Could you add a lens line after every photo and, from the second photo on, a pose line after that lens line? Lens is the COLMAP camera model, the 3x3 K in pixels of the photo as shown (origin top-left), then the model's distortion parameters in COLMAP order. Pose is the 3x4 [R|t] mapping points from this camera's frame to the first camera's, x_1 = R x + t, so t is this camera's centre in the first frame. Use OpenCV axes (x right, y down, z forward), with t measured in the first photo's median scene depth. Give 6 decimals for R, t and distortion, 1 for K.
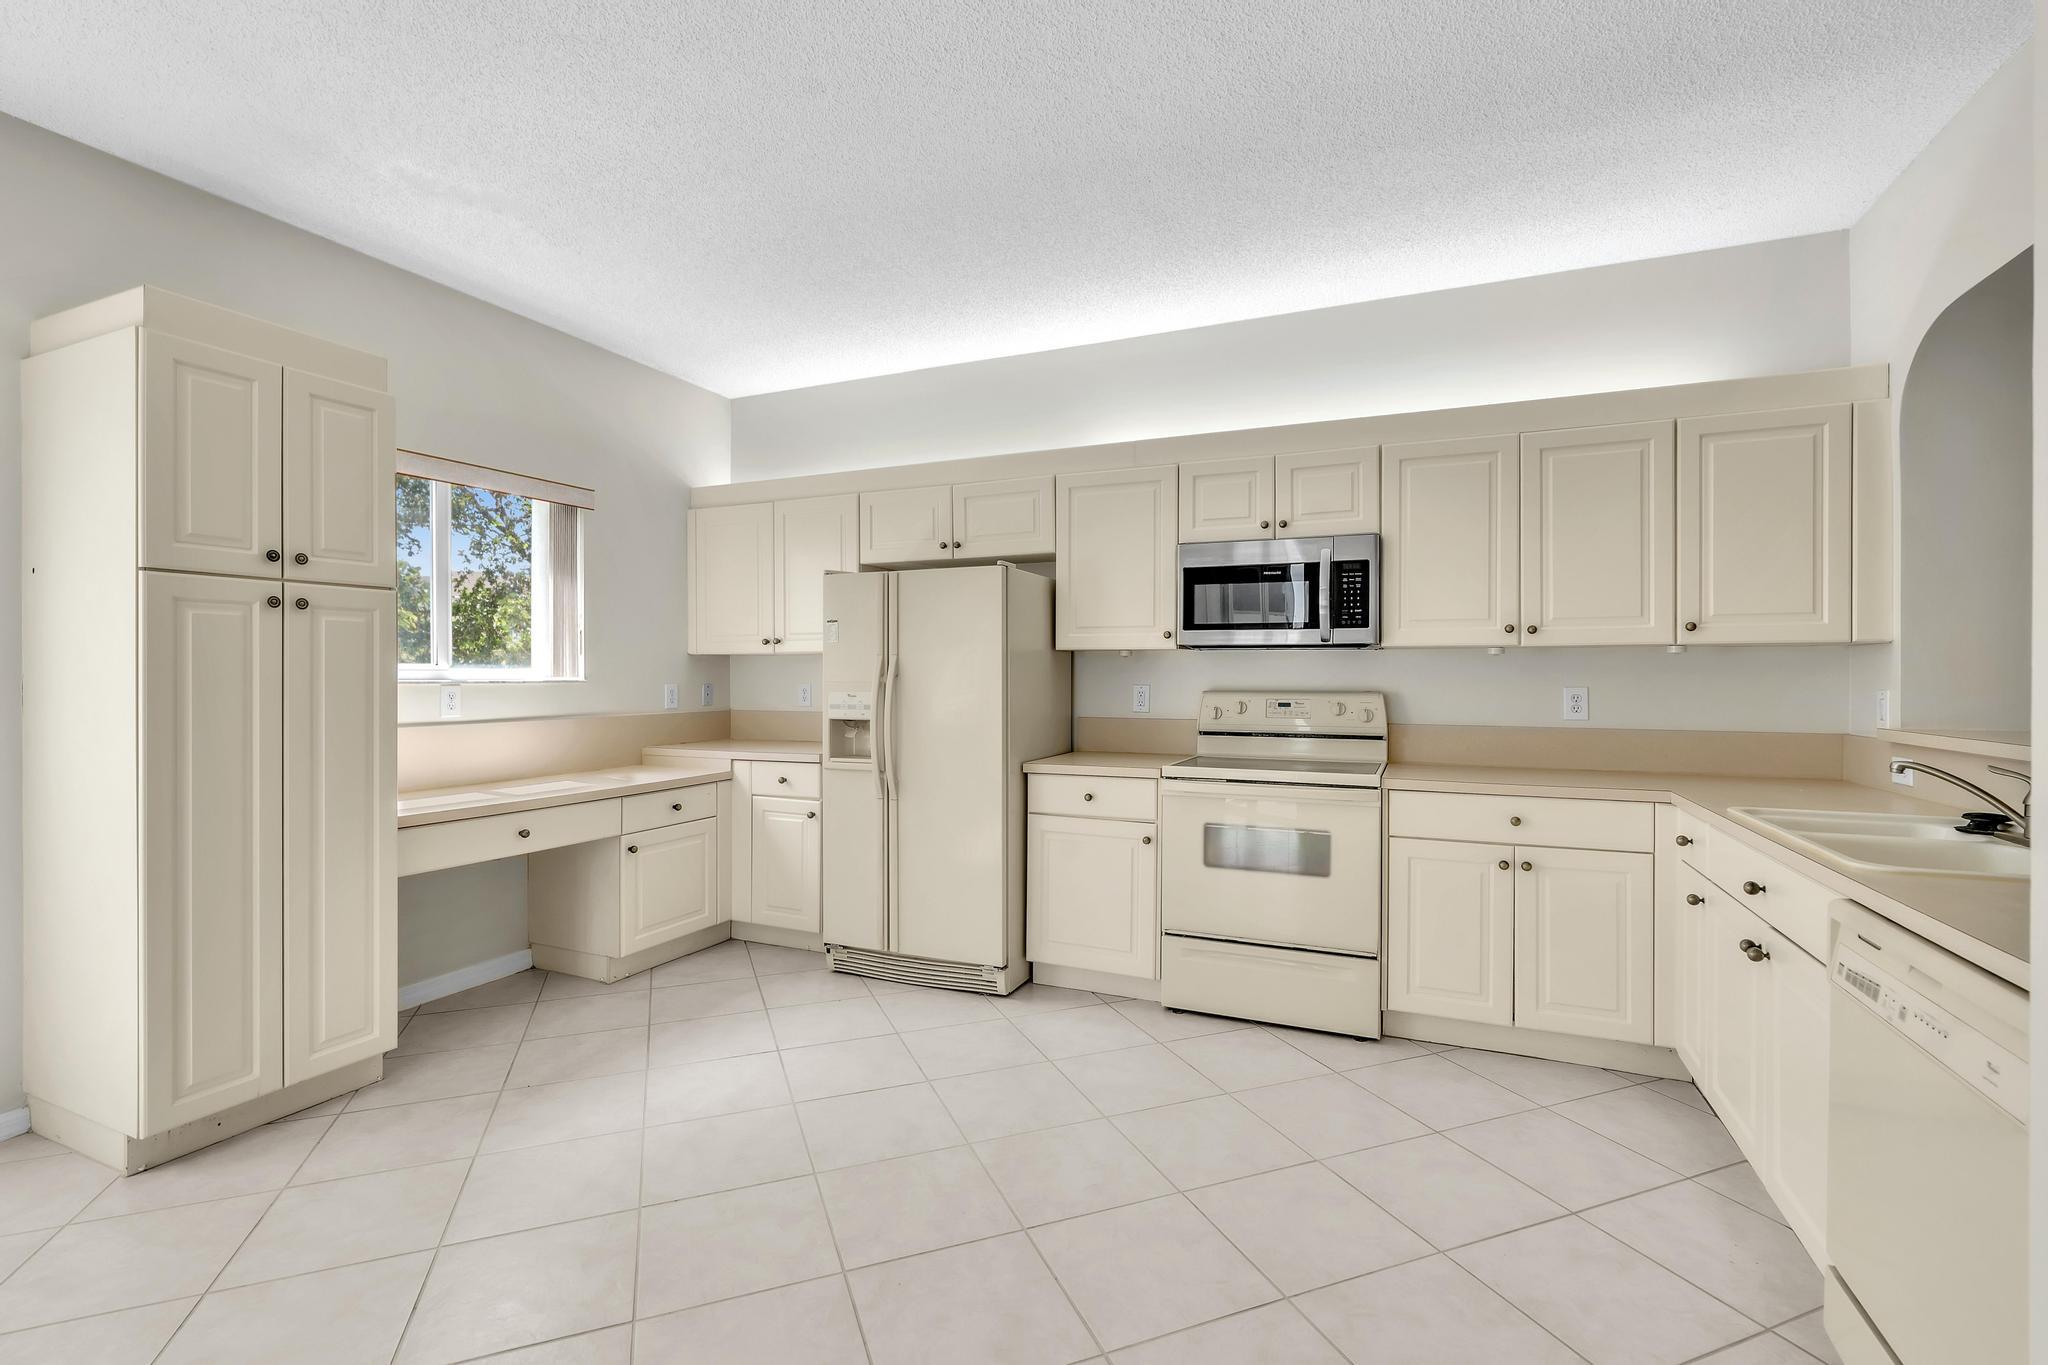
lens RADIAL K [[916.8, 0, 1023.8], [0, 916.8, 679.3], [0, 0, 1]] dist [-0.003489, -0.000295]
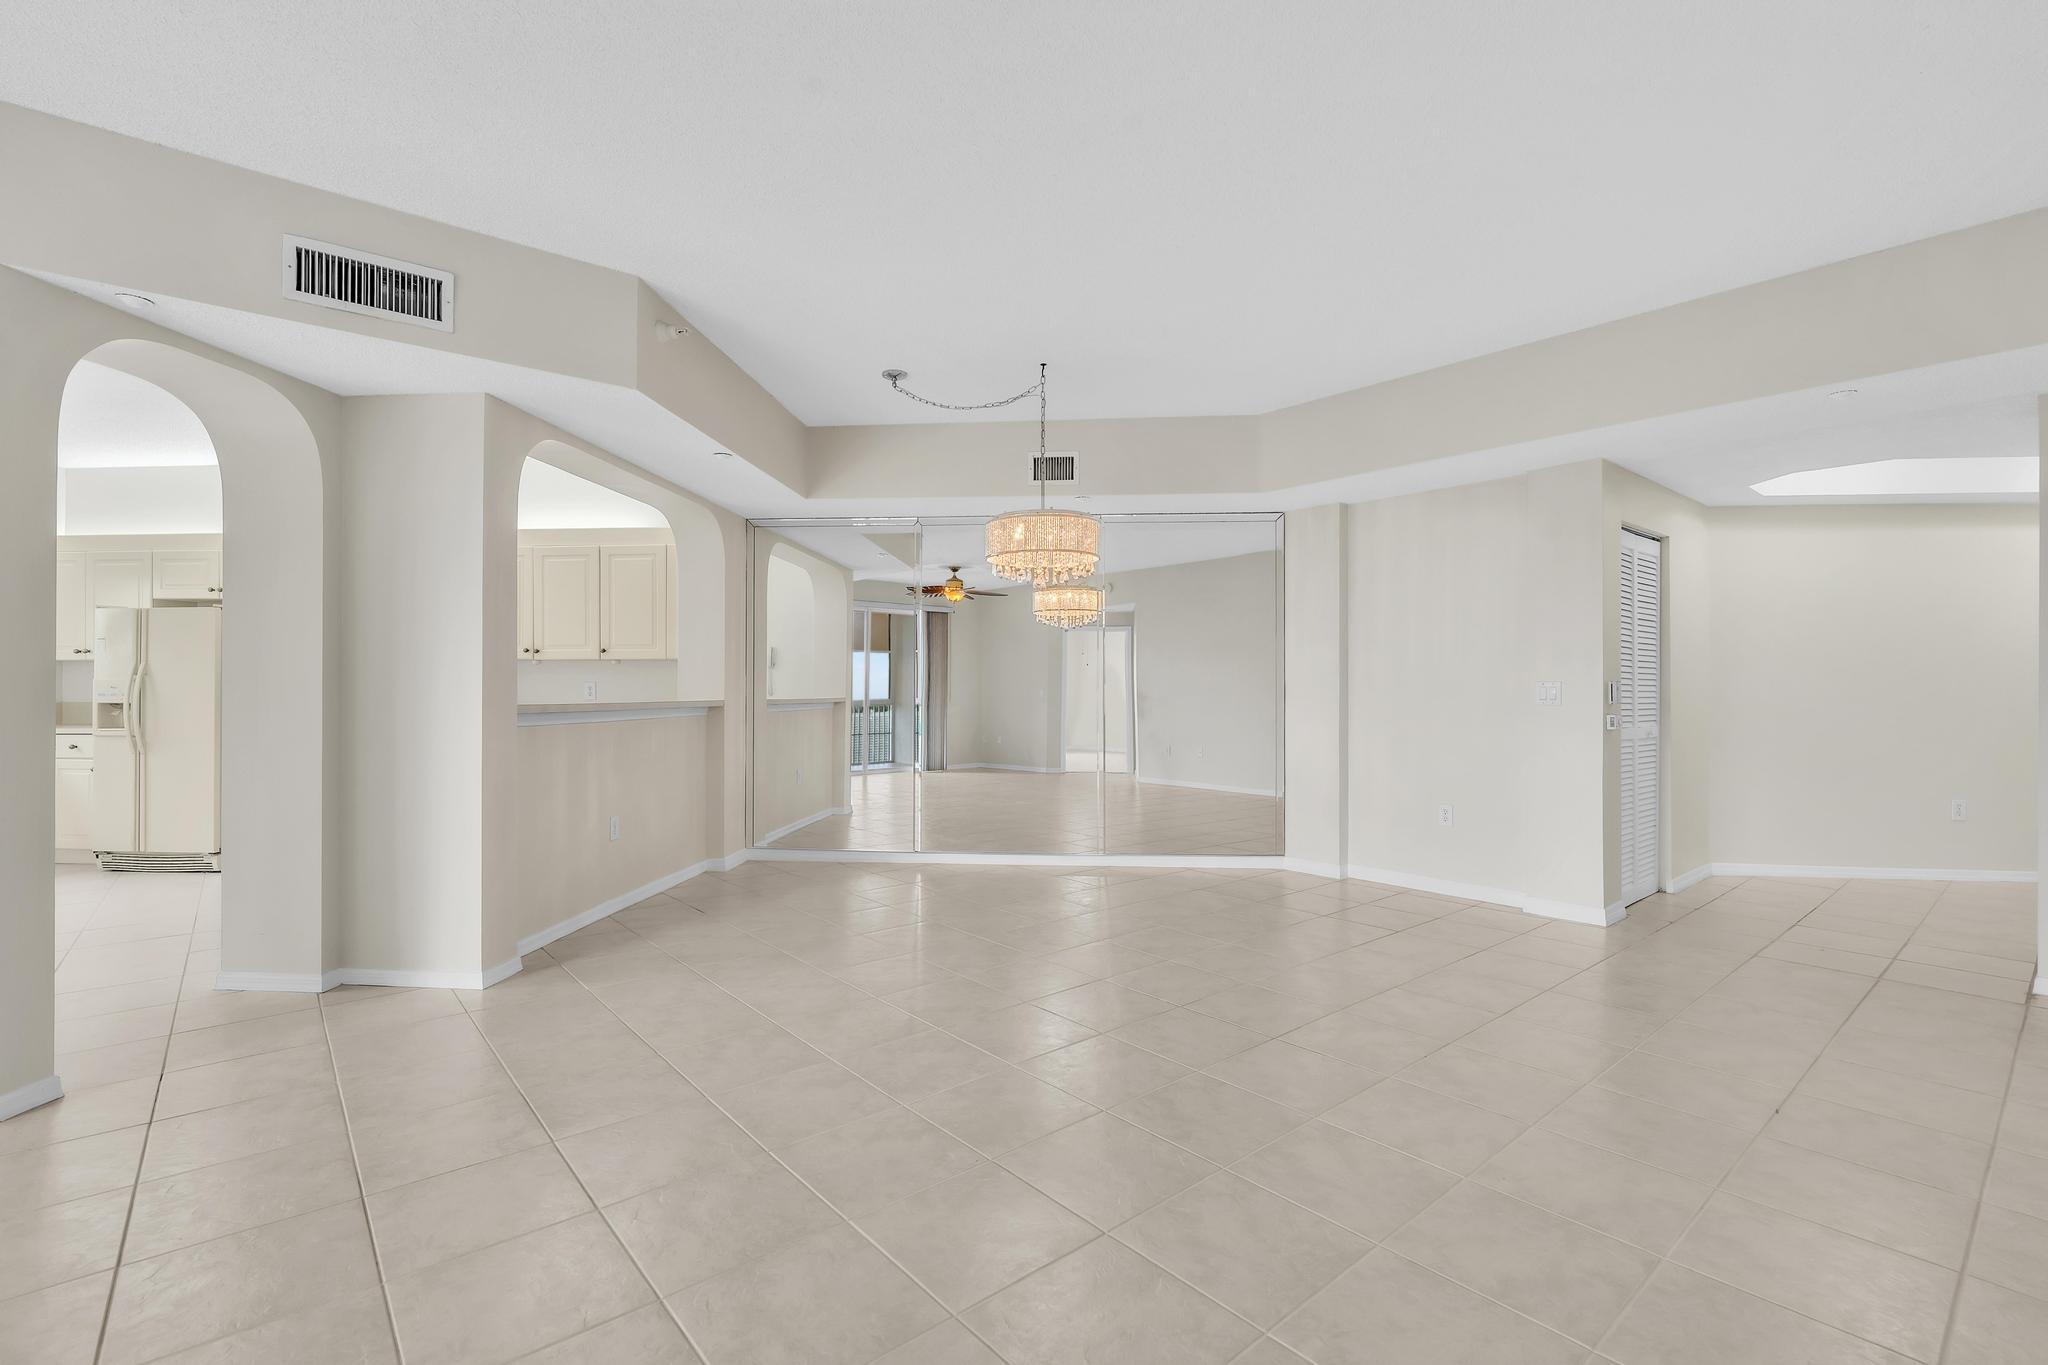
lens RADIAL K [[913.1, 0, 1033.4], [0, 913.1, 680.3], [0, 0, 1]] dist [-0.002918, 0.000400]
pose [[0.946213, 0.003276, 0.323527, 0.804572], [0.000437, 0.999935, -0.011401, 0.024121], [-0.323543, 0.010929, 0.946150, -0.979834]]
